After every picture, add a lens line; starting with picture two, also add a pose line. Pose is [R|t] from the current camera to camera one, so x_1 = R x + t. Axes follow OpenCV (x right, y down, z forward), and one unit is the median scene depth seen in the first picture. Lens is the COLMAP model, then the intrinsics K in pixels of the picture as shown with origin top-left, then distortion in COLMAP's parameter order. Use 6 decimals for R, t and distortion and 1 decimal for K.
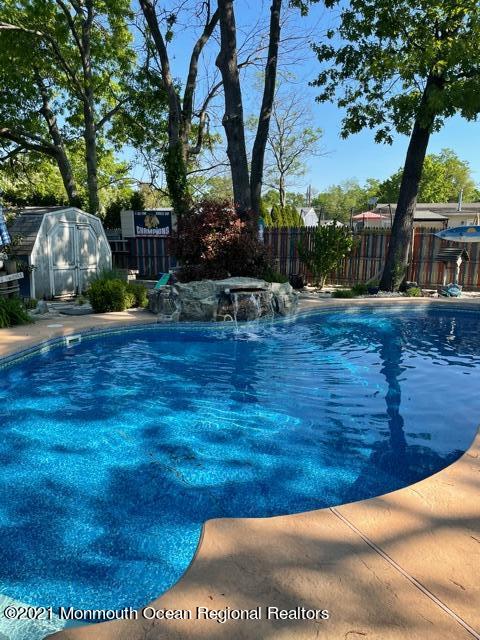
lens RADIAL K [[494.4, 0, 240.0], [0, 494.4, 320.0], [0, 0, 1]] dist [0.007843, -0.000158]
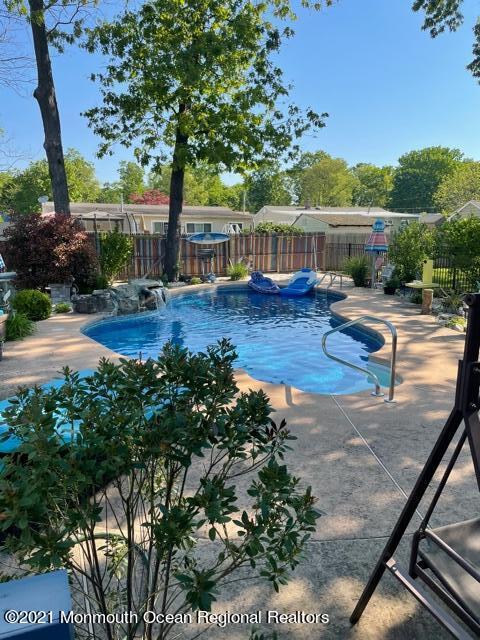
lens RADIAL K [[494.4, 0, 240.0], [0, 494.4, 320.0], [0, 0, 1]] dist [0.007843, -0.000158]
pose [[0.723376, -0.135063, 0.677116, -0.544105], [0.121981, 0.990254, 0.067211, -0.023719], [-0.679594, 0.033976, 0.732801, -0.139853]]
